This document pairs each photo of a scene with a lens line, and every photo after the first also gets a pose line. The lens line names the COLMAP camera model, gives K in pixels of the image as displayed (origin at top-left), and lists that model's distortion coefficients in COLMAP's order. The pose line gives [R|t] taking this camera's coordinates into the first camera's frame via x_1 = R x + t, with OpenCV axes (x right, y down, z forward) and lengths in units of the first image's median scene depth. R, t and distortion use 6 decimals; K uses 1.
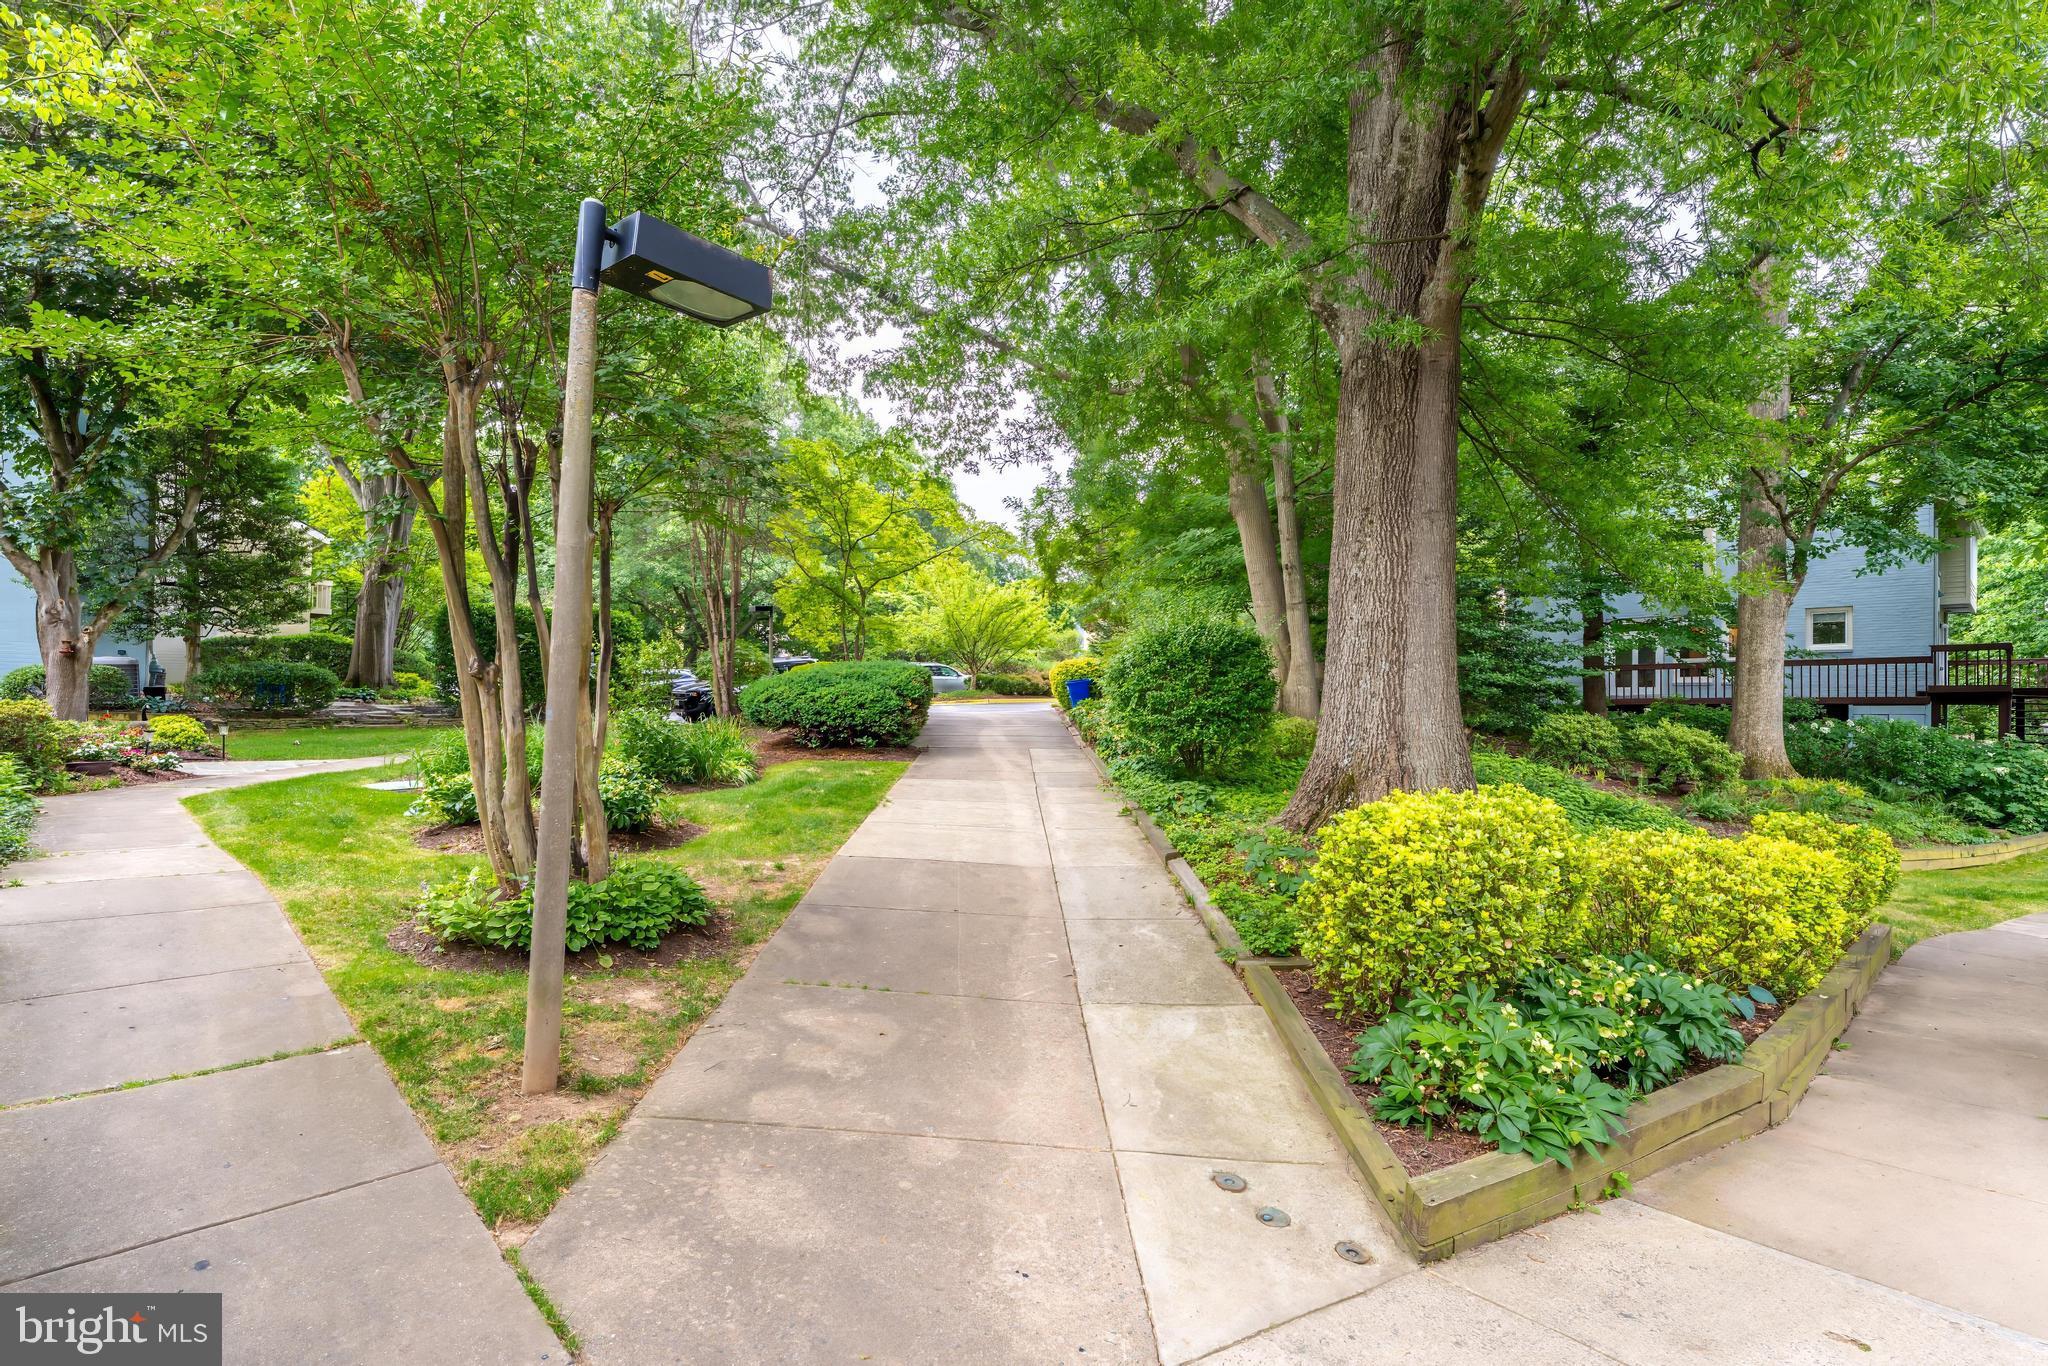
lens RADIAL K [[1017.4, 0, 1025.4], [0, 1017.4, 704.7], [0, 0, 1]] dist [0.002029, 0.000389]
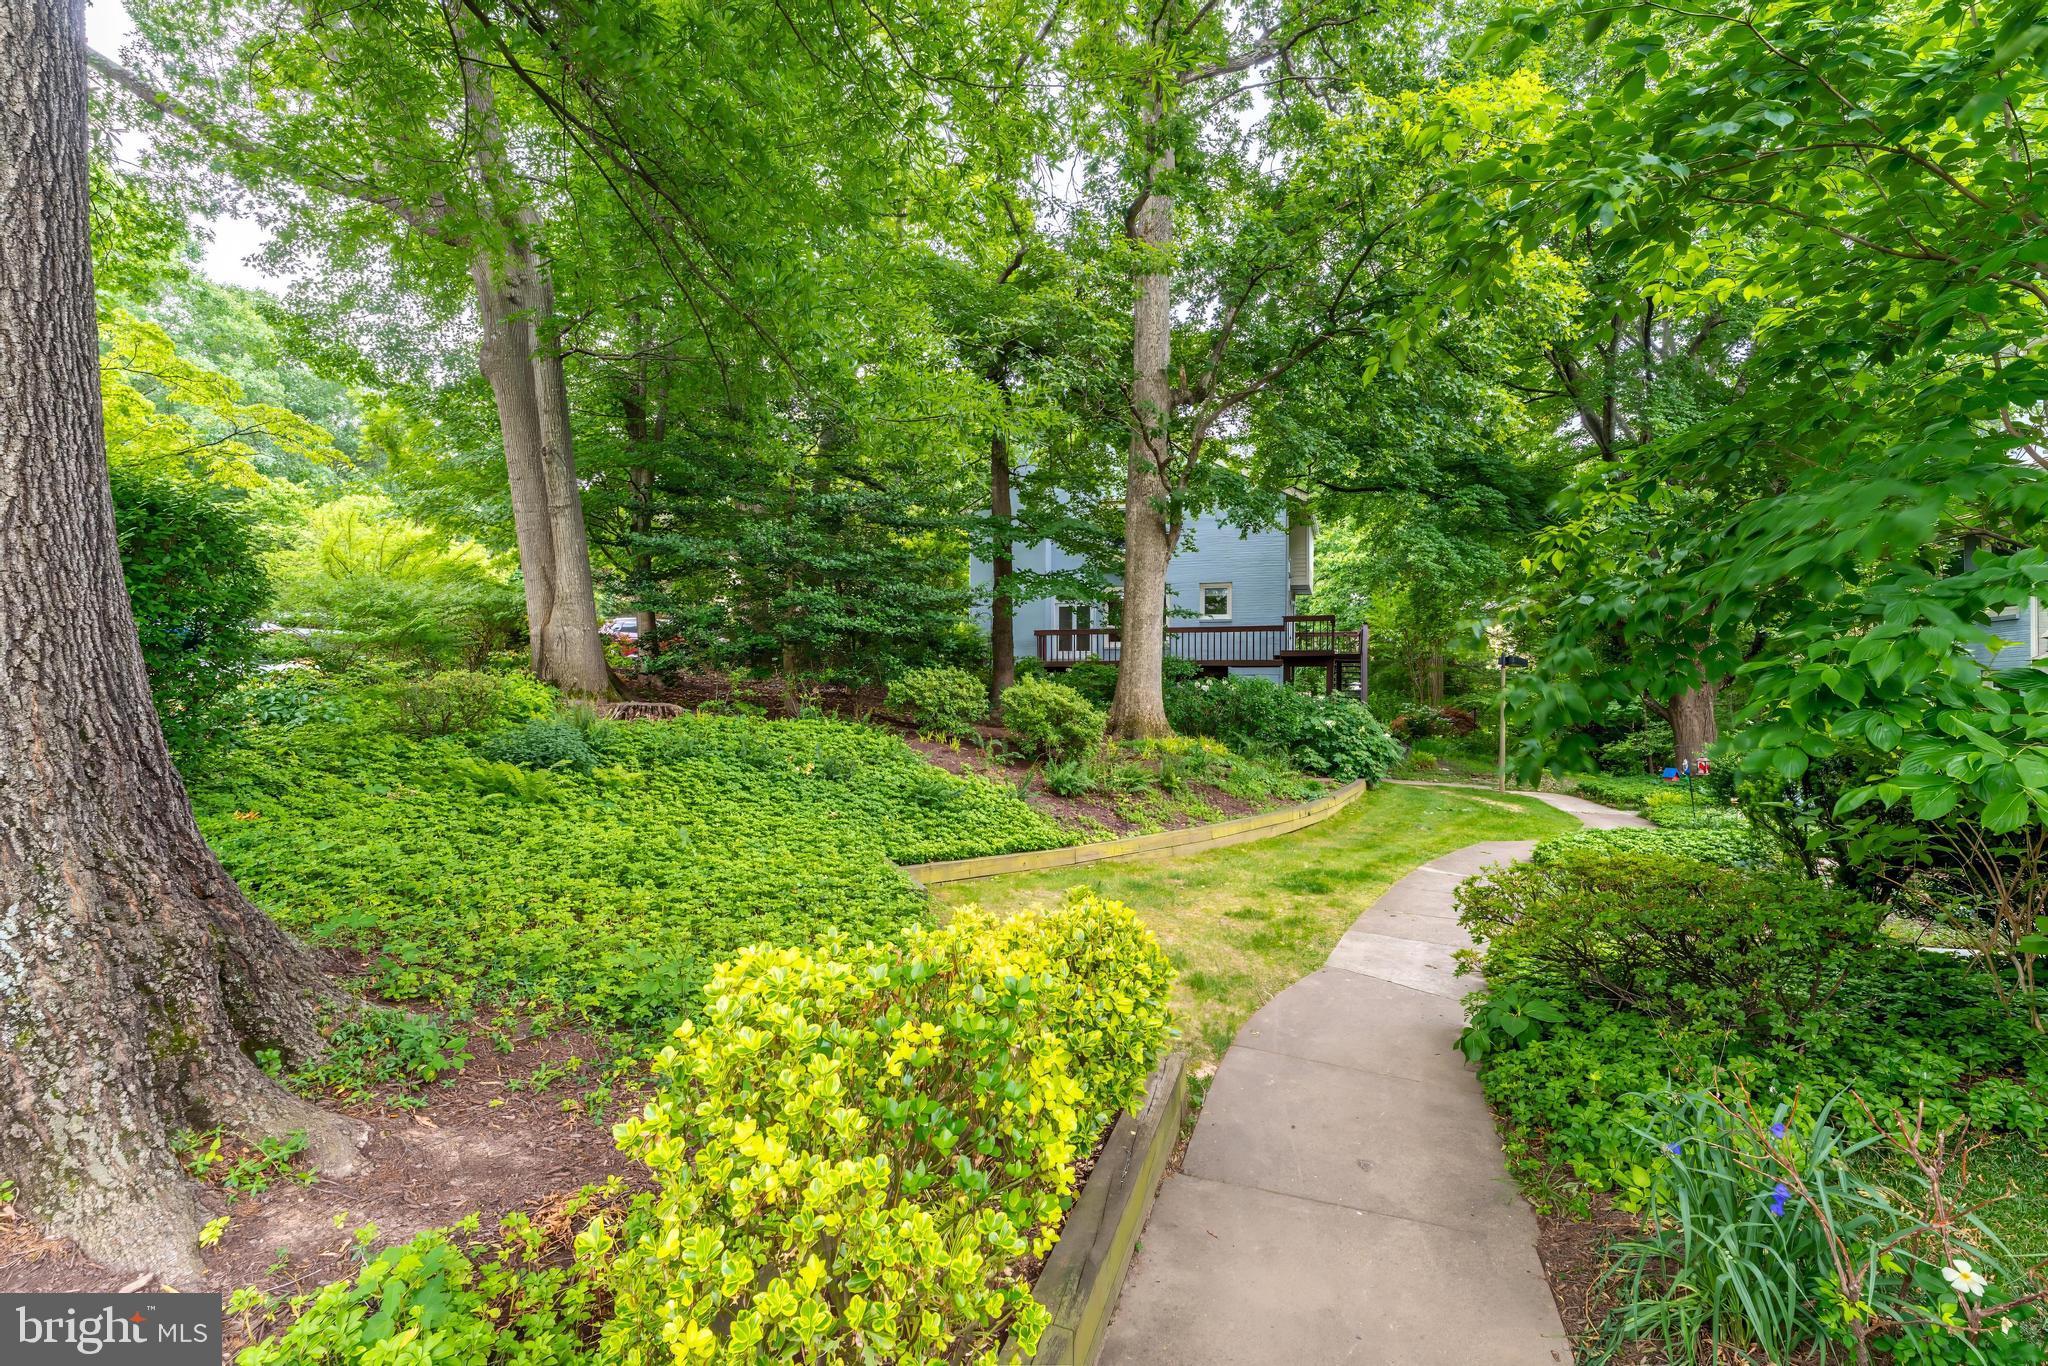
lens RADIAL K [[881.6, 0, 1024.0], [0, 881.6, 683.0], [0, 0, 1]] dist [-0.000890, -0.000094]
pose [[0.907027, -0.002145, 0.421067, 0.259873], [-0.003671, 0.999909, 0.013001, 0.009695], [-0.421057, -0.013338, 0.906936, 0.279291]]
